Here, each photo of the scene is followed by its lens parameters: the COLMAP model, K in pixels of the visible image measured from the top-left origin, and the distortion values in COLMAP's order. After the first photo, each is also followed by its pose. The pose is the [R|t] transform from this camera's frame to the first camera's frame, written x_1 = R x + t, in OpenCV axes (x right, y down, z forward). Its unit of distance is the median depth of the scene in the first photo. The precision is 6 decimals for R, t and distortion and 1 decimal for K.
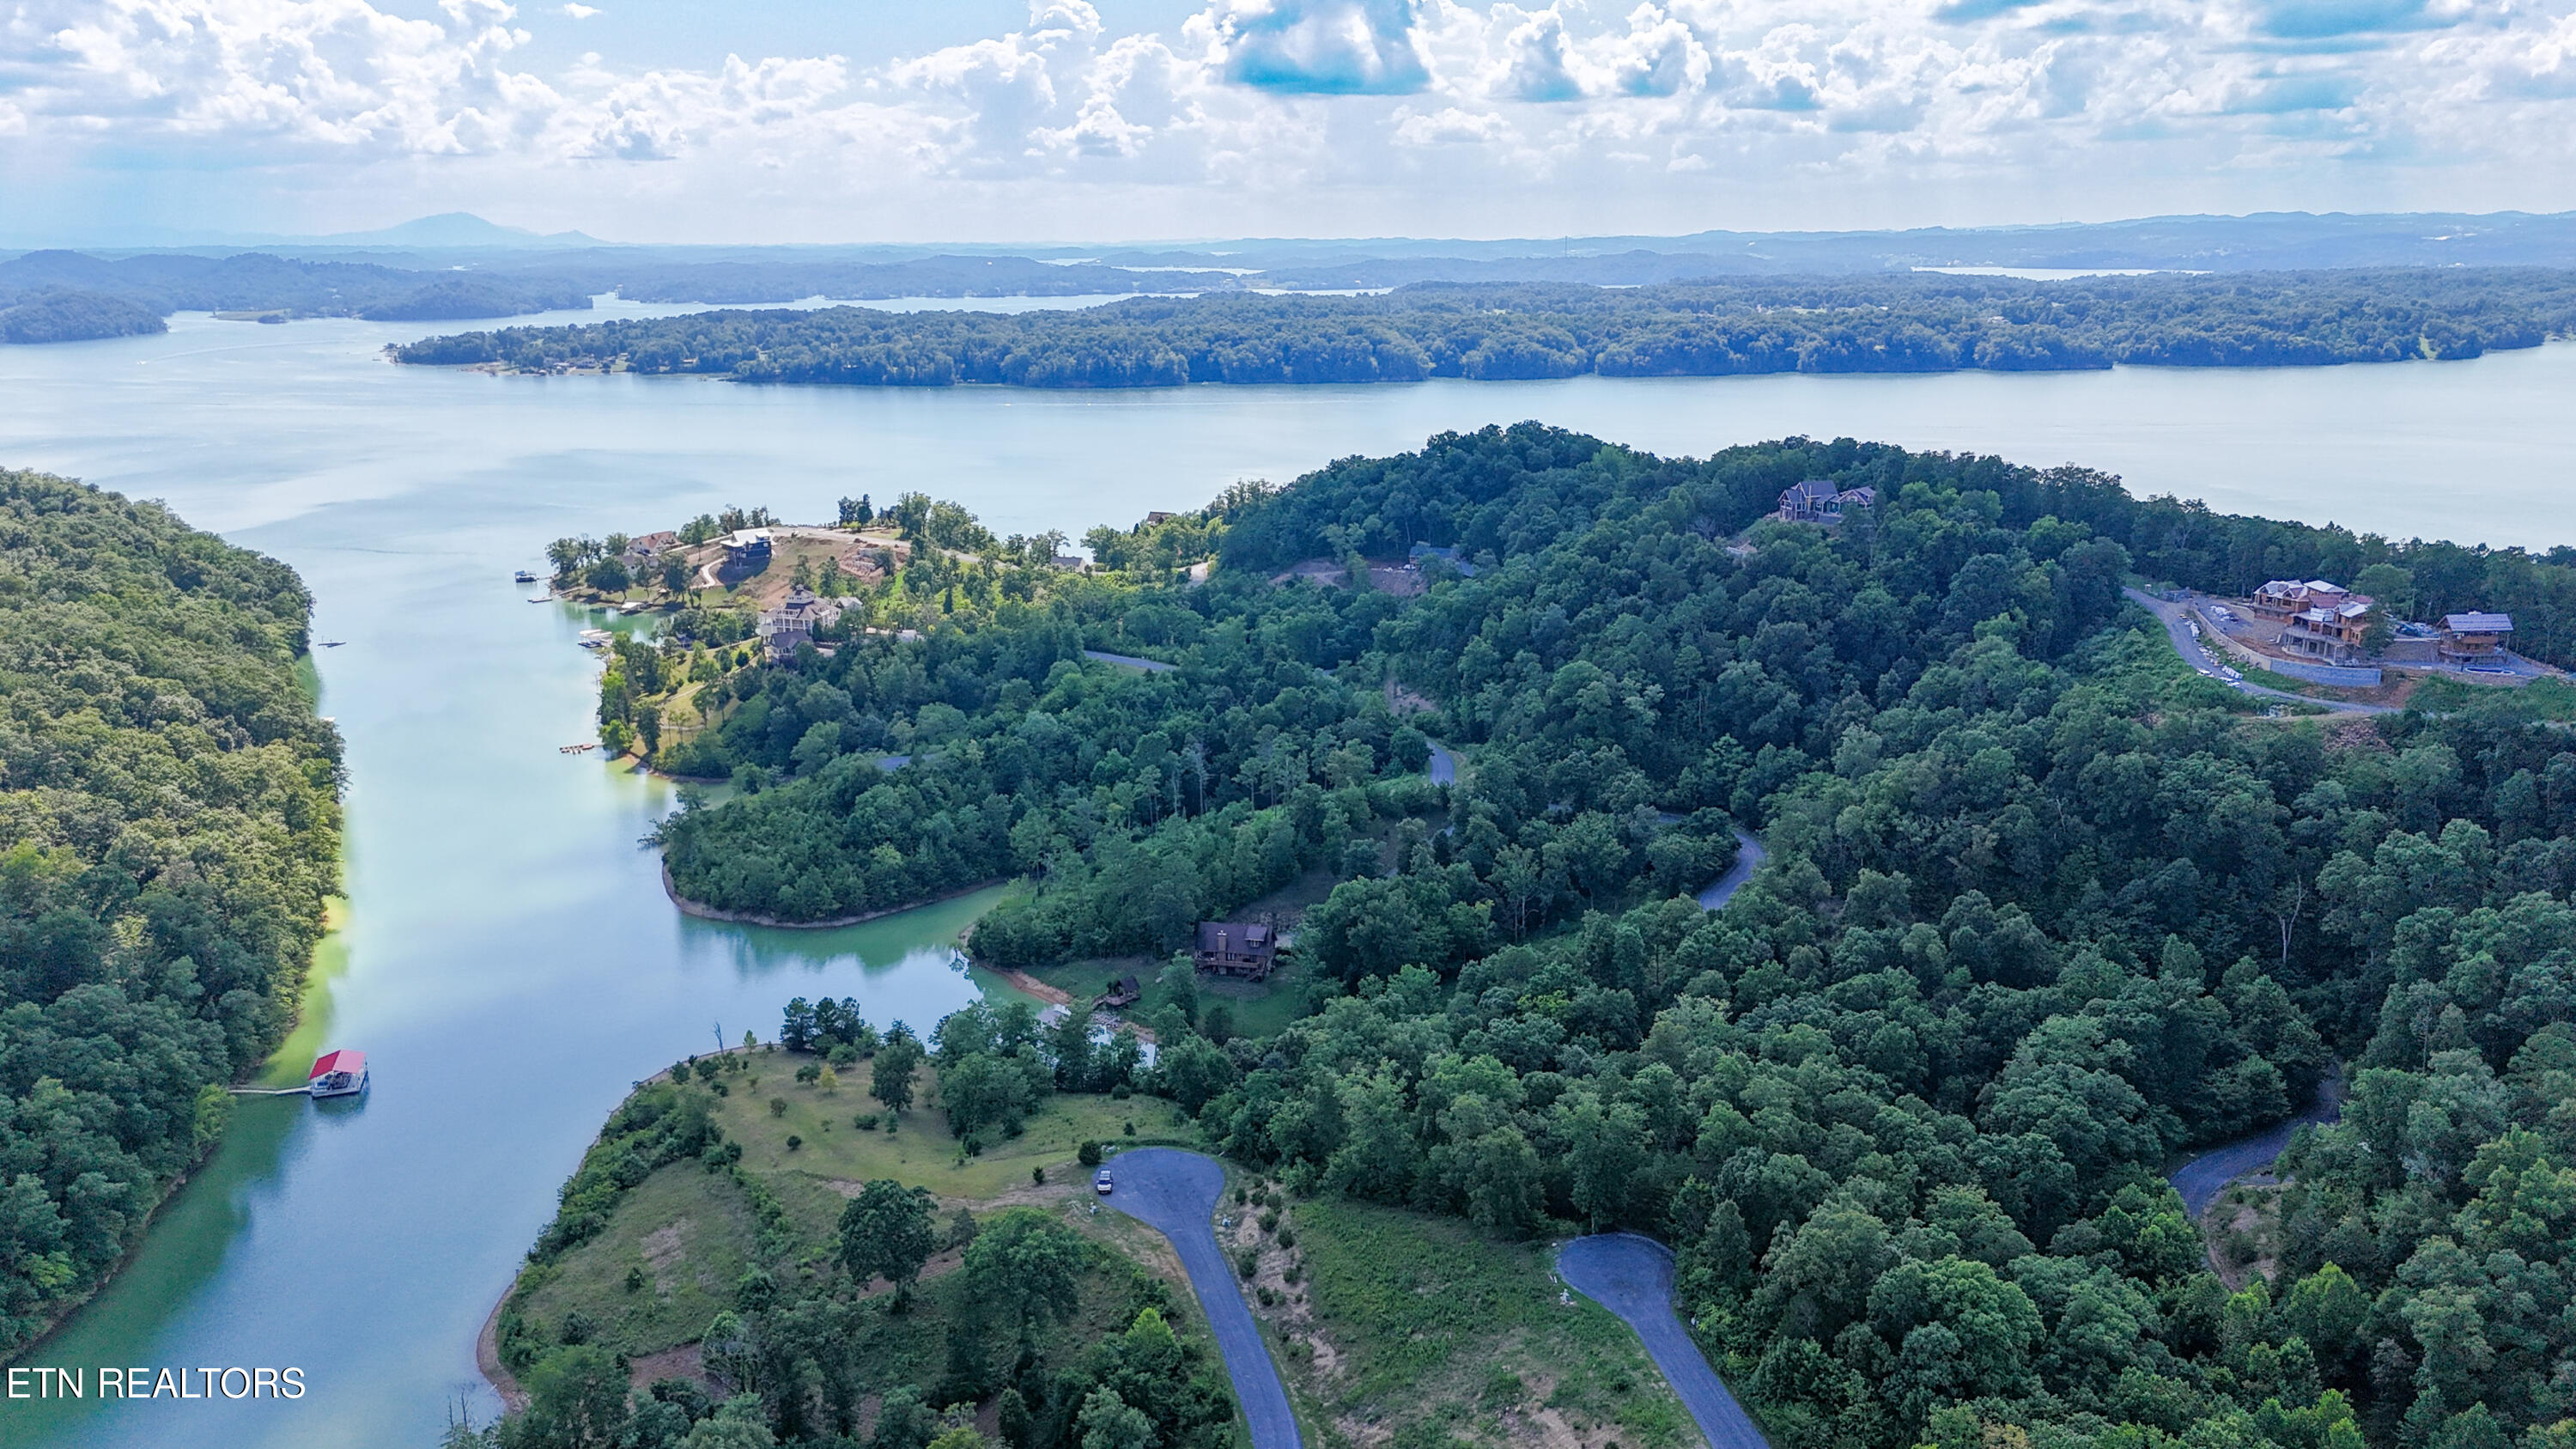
lens RADIAL K [[1911.3, 0, 1276.4], [0, 1911.3, 728.8], [0, 0, 1]] dist [0.072496, -0.071219]
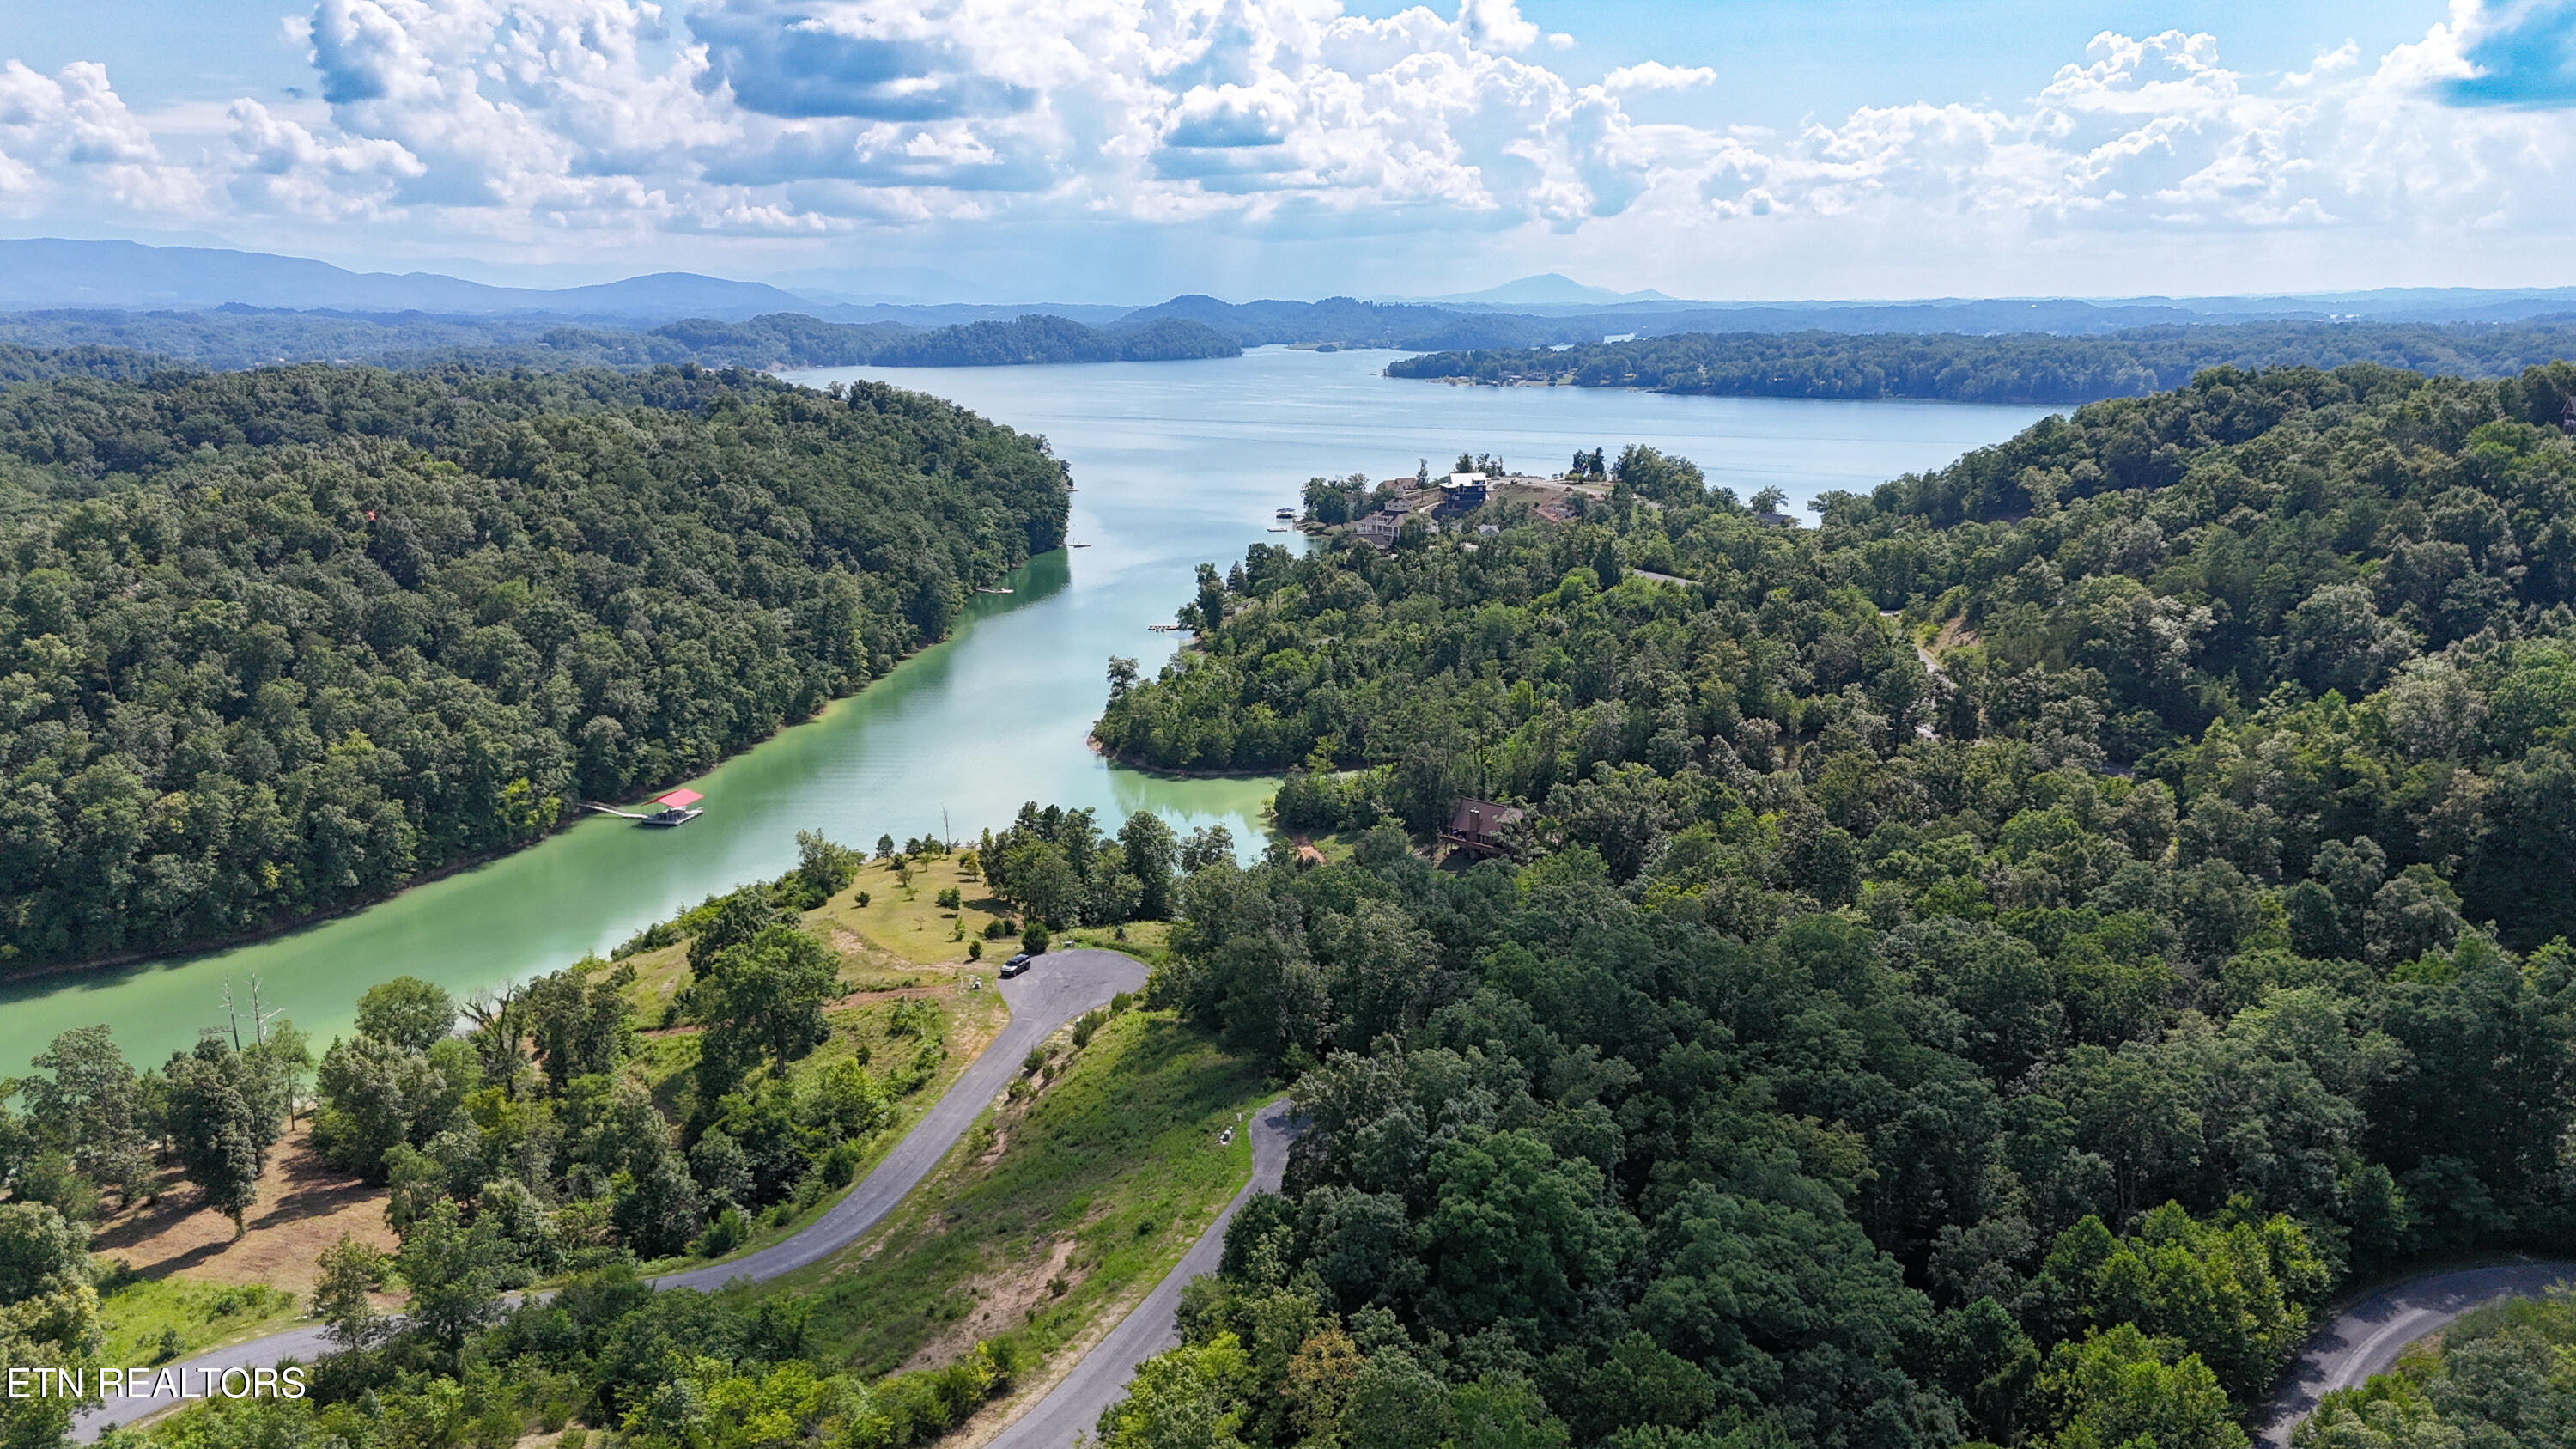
lens RADIAL K [[1911.3, 0, 1271.7], [0, 1911.3, 731.1], [0, 0, 1]] dist [0.072496, -0.071219]
pose [[0.859787, 0.115324, -0.497461, 0.176011], [-0.129920, 0.991510, 0.005311, 0.044455], [0.493850, 0.060063, 0.867470, 0.117902]]
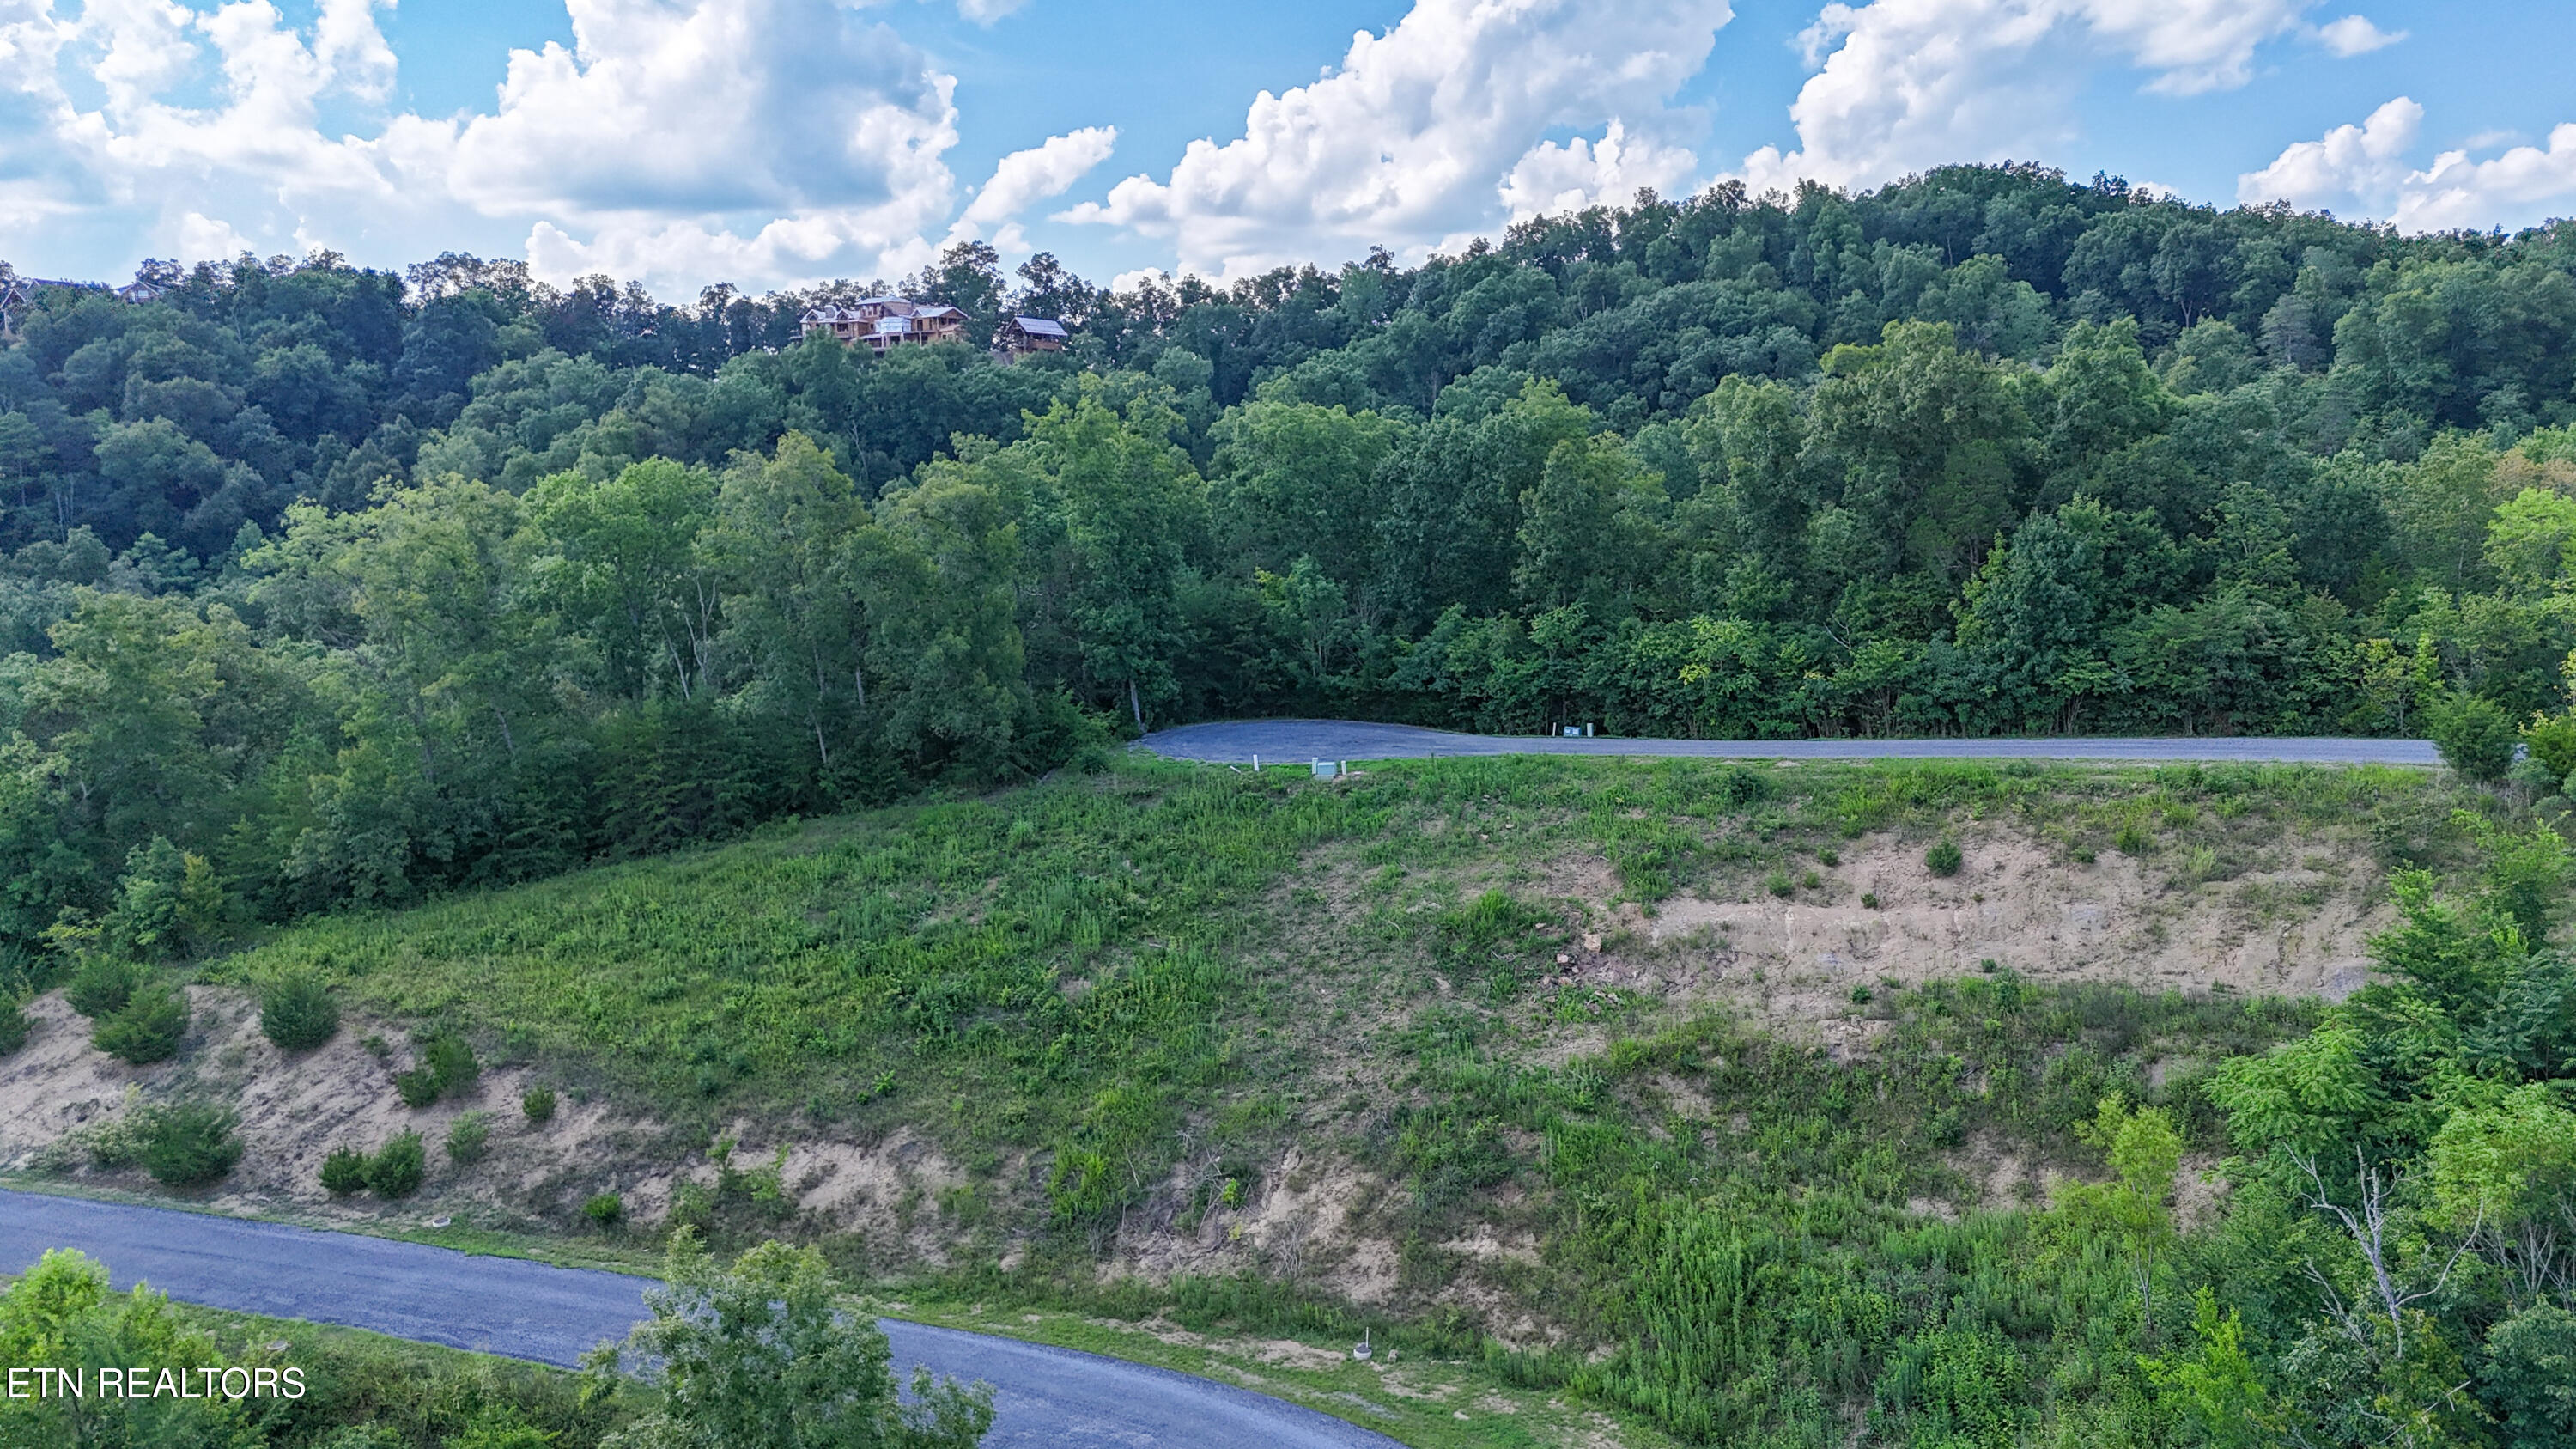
lens RADIAL K [[1911.3, 0, 1301.2], [0, 1911.3, 728.0], [0, 0, 1]] dist [0.072496, -0.071219]
pose [[0.516656, -0.122952, 0.847319, -0.055195], [0.235485, 0.971875, -0.002562, 0.097224], [-0.823173, 0.200855, 0.531079, 0.272926]]
